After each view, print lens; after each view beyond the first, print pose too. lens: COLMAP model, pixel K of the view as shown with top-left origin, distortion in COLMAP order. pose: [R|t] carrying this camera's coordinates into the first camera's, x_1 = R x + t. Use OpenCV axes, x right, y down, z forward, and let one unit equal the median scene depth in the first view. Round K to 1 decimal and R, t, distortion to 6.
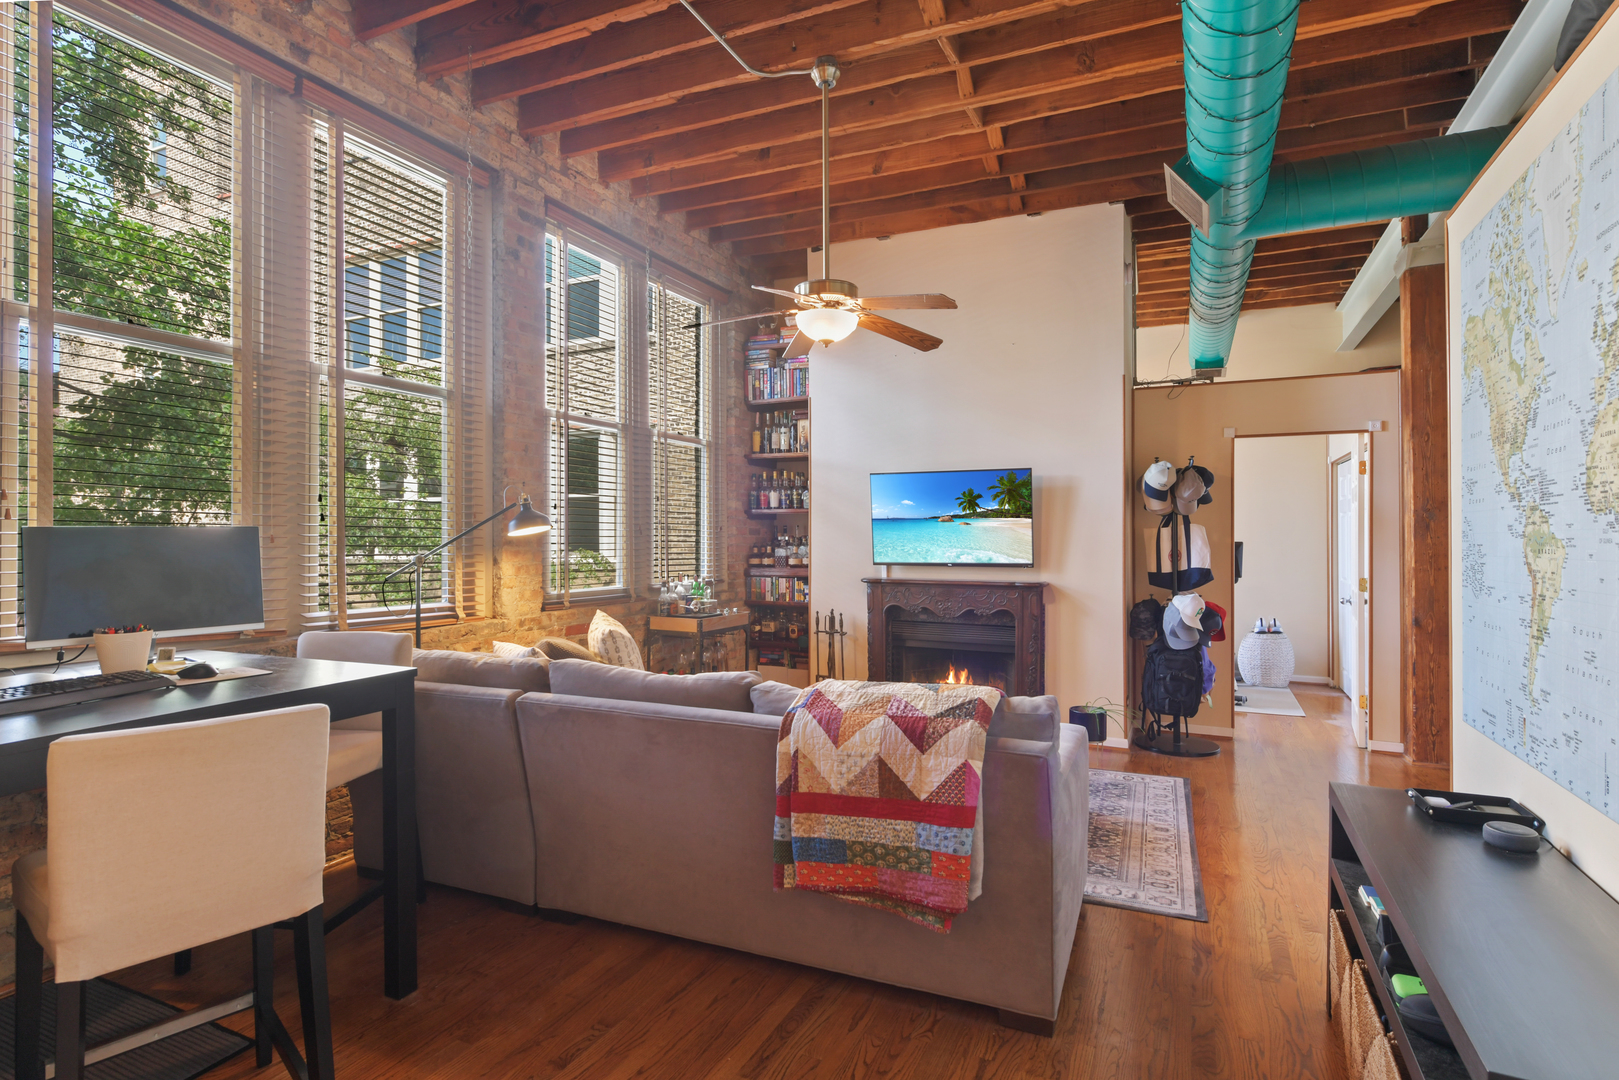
lens RADIAL K [[823.0, 0, 812.3], [0, 823.0, 533.7], [0, 0, 1]] dist [-0.000689, 0.000316]
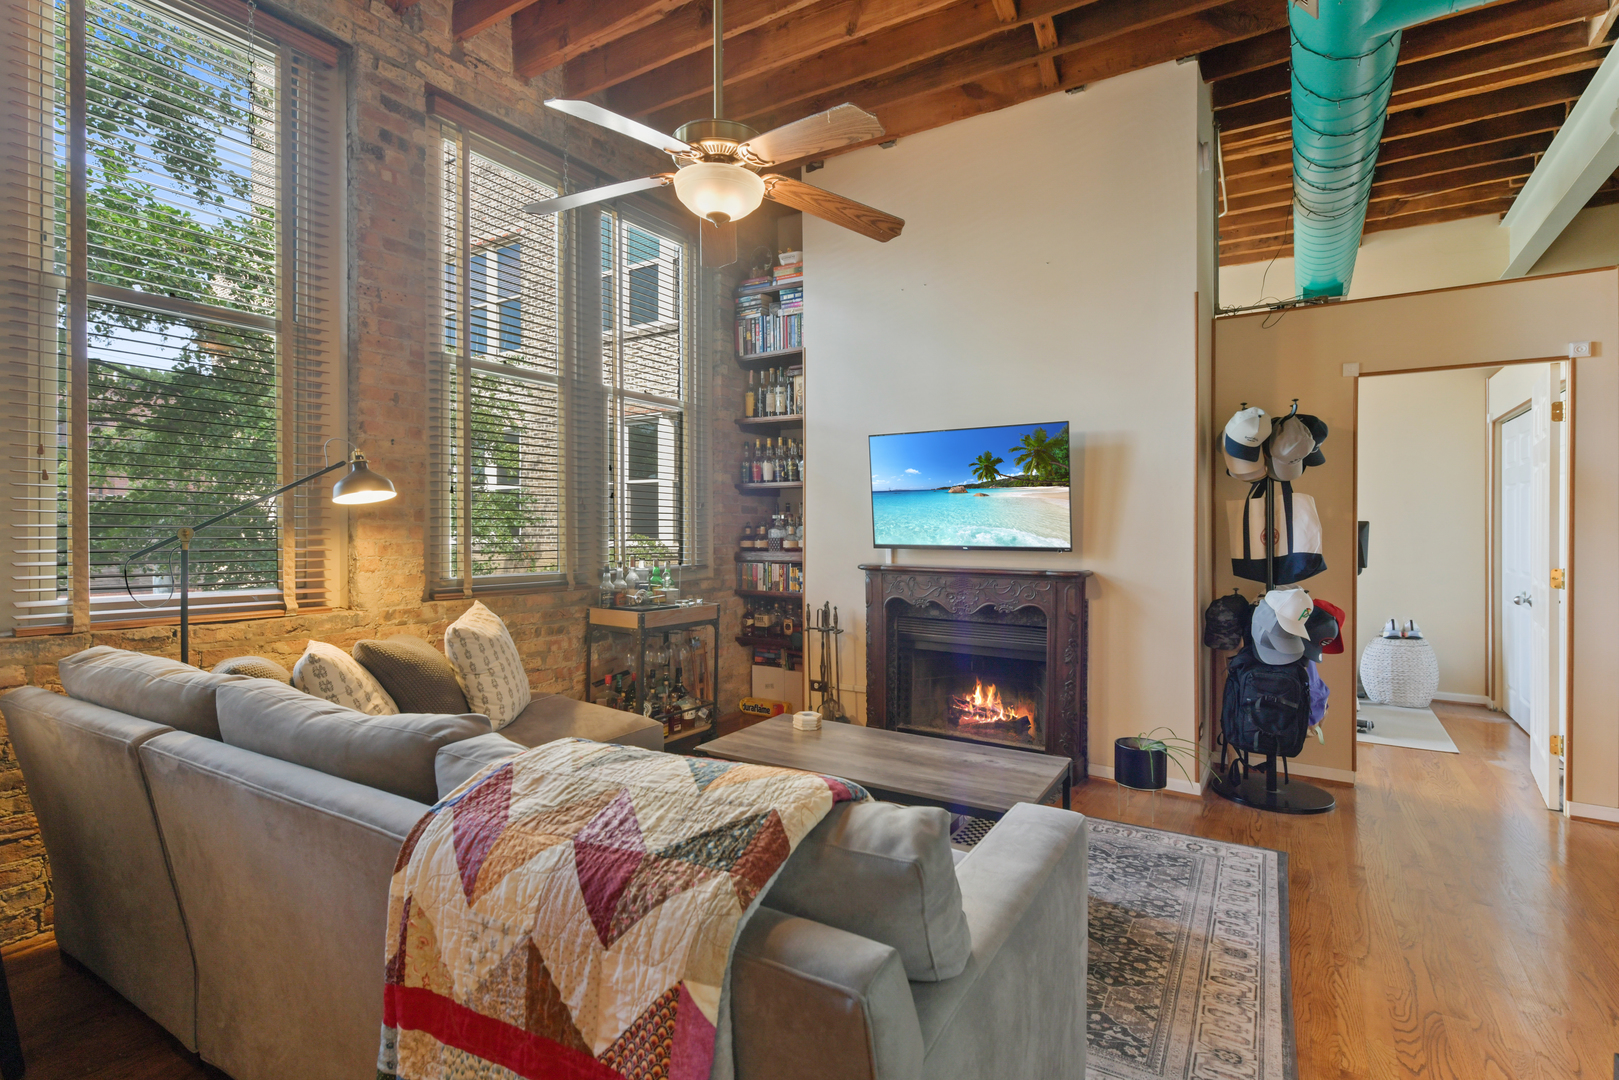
lens RADIAL K [[781.3, 0, 804.5], [0, 781.3, 529.7], [0, 0, 1]] dist [0.000910, -0.000473]
pose [[0.990384, 0.001406, -0.138340, 0.126256], [-0.000472, 0.999977, 0.006785, 0.016253], [0.138347, -0.006654, 0.990362, 0.252314]]
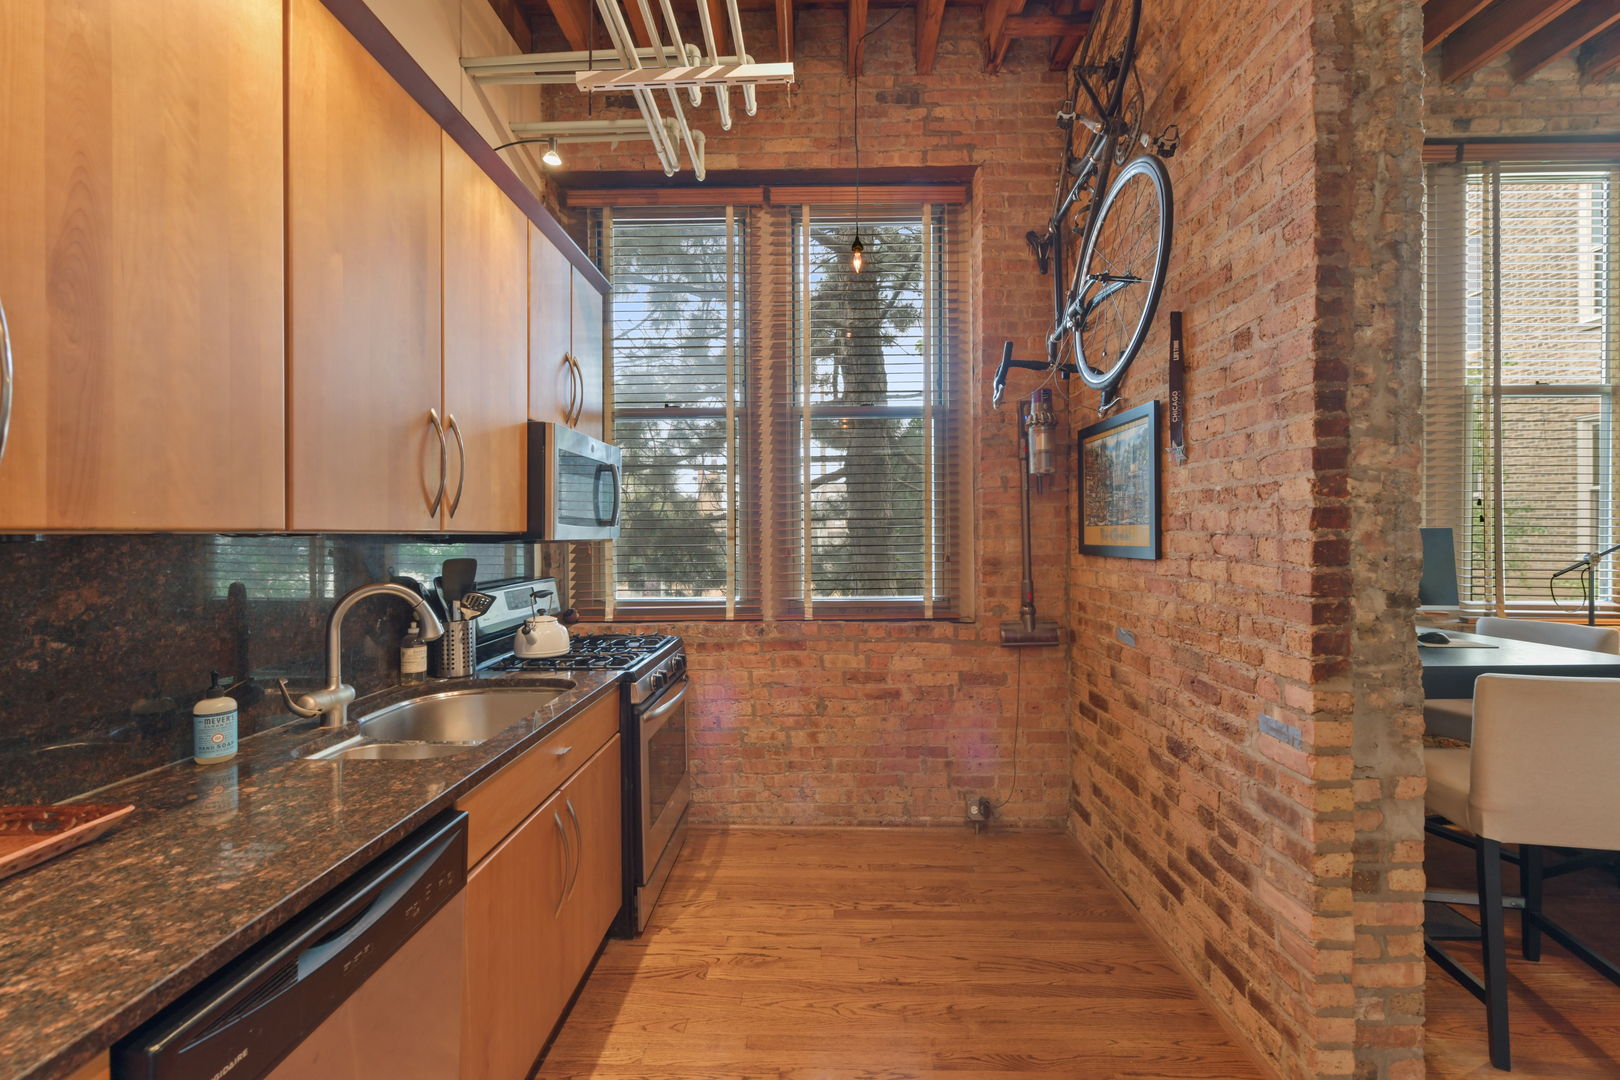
lens RADIAL K [[690.9, 0, 810.0], [0, 690.9, 540.0], [0, 0, 1]] dist [-0.001703, -0.000595]
pose [[0.395498, 0.007182, -0.918439, -0.052173], [0.006527, 0.999922, 0.010629, -0.004187], [0.918444, -0.010198, 0.395420, -0.159785]]
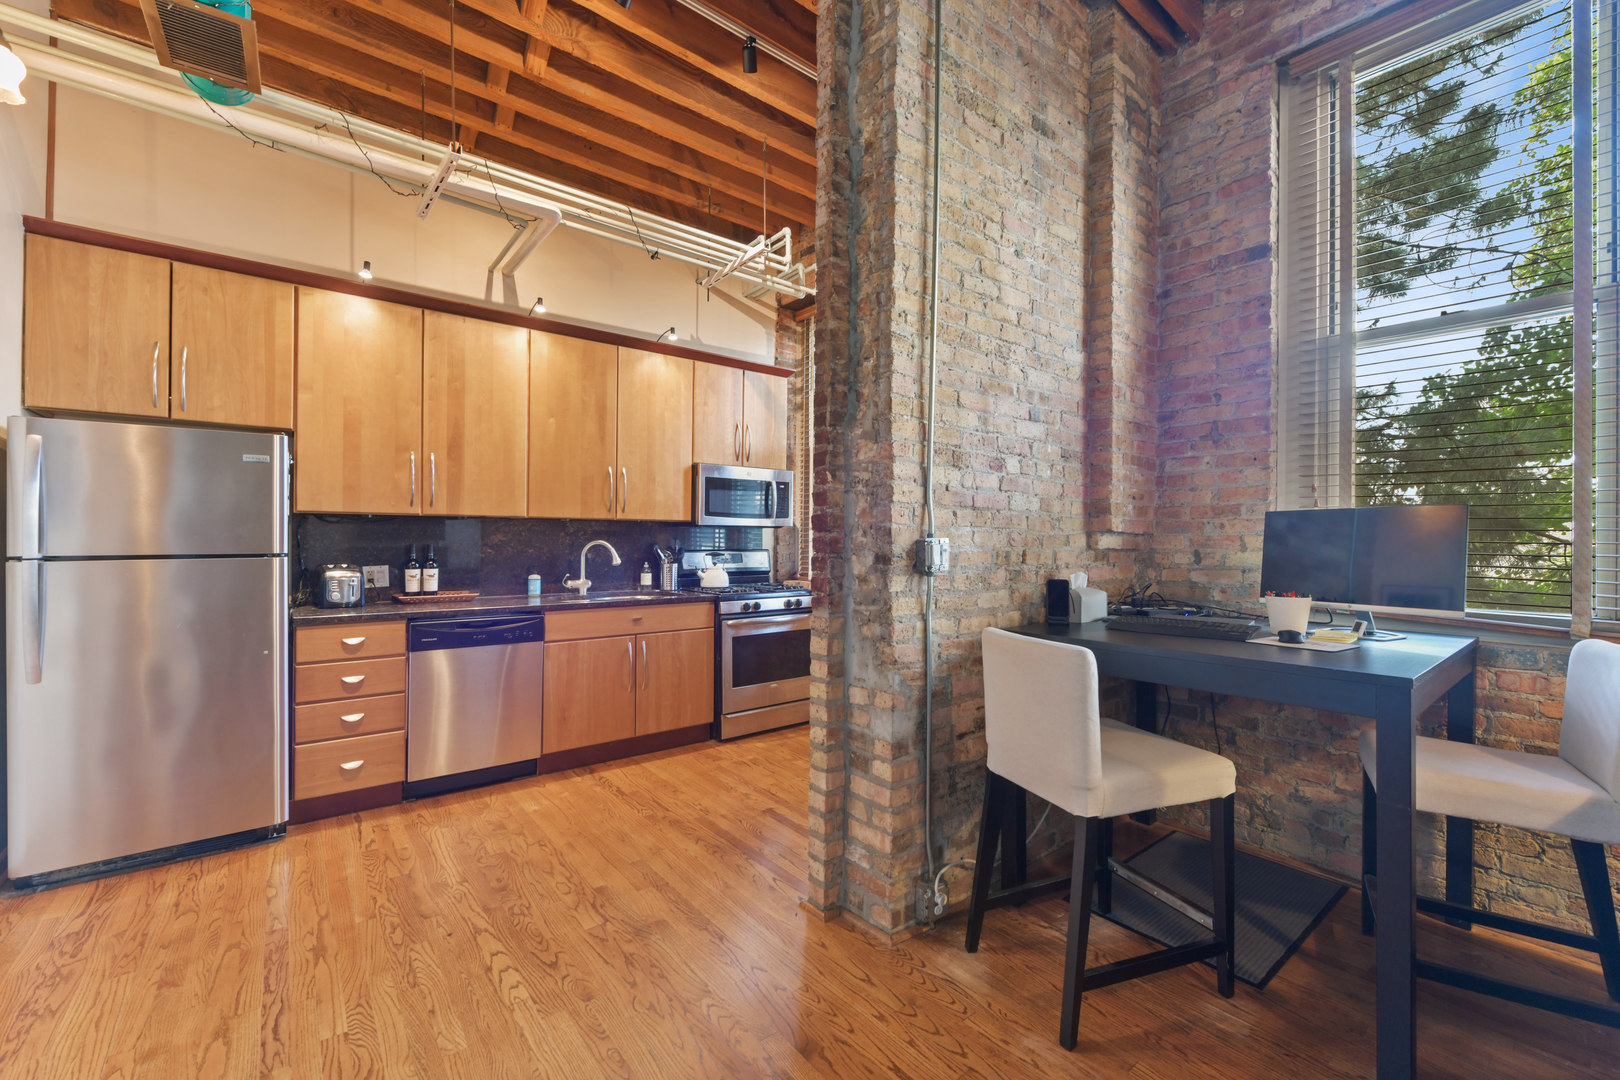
lens RADIAL K [[666.2, 0, 816.9], [0, 666.2, 540.5], [0, 0, 1]] dist [-0.000144, -0.003154]
pose [[-0.445199, 0.000096, -0.895432, 0.151062], [-0.003910, 0.999990, 0.002051, 0.017189], [0.895423, 0.004414, -0.445194, 0.369536]]
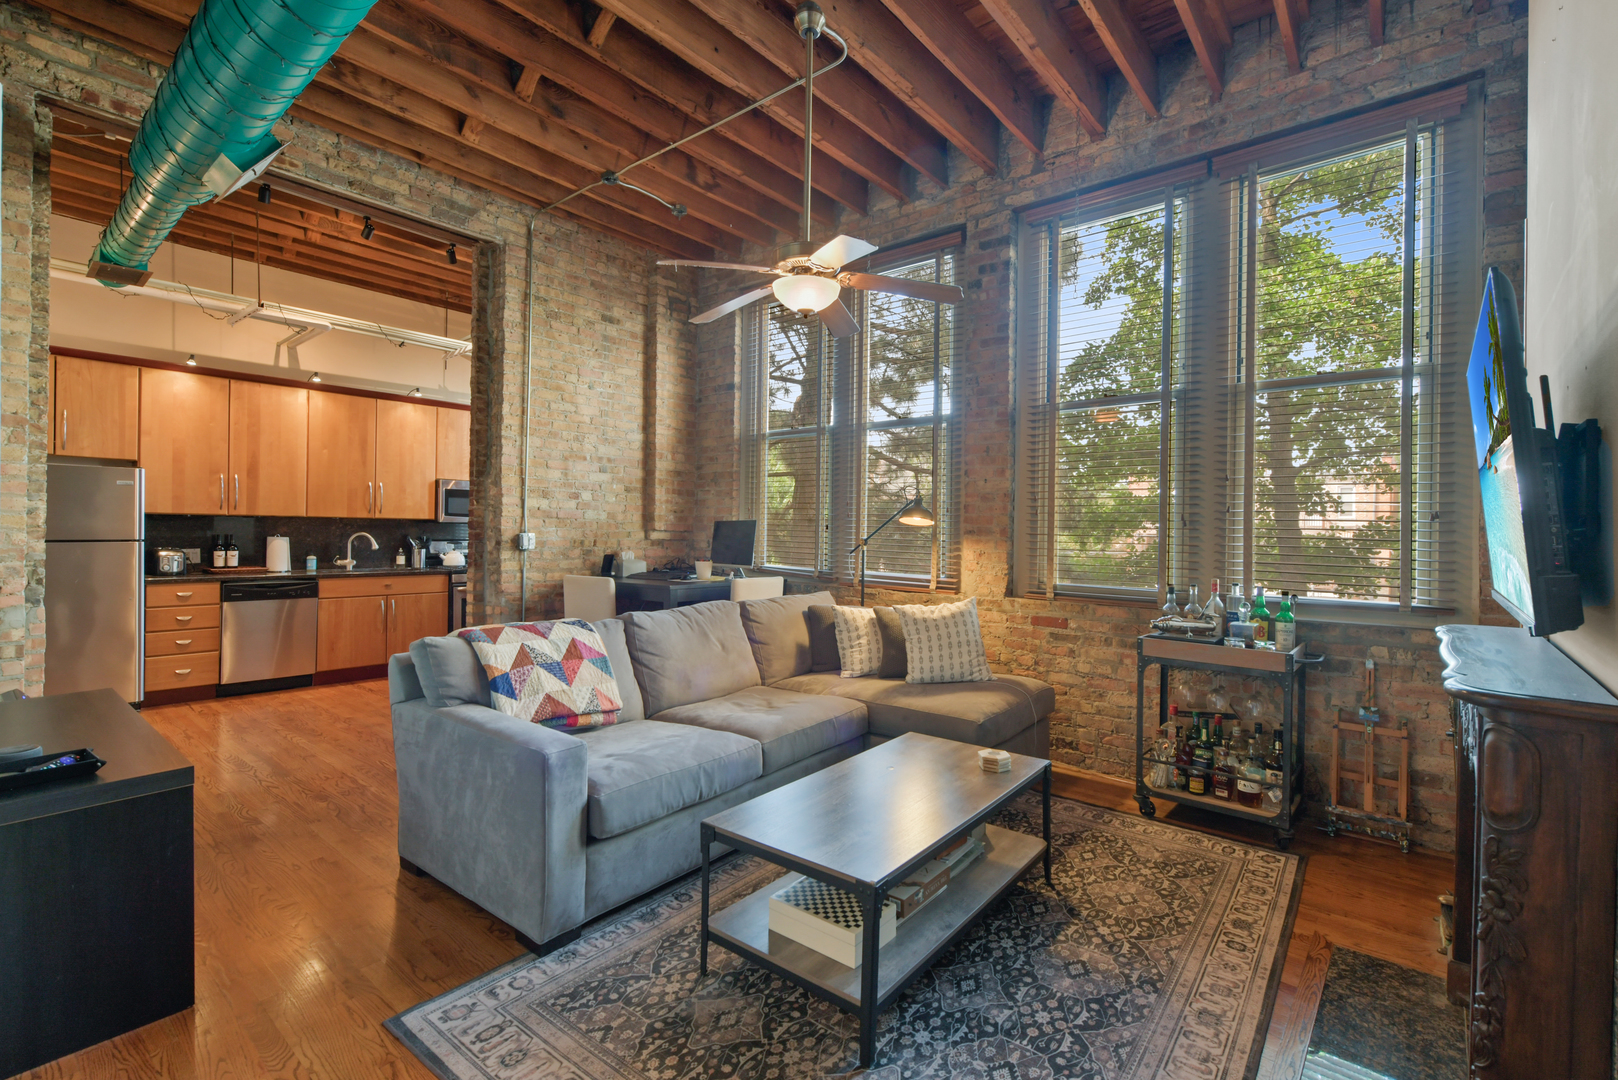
lens RADIAL K [[724.9, 0, 814.4], [0, 724.9, 534.6], [0, 0, 1]] dist [0.003996, 0.000017]
pose [[-0.255633, -0.000143, -0.966774, 0.566776], [-0.011037, 0.999935, 0.002771, 0.011364], [0.966711, 0.011379, -0.255618, 0.858080]]
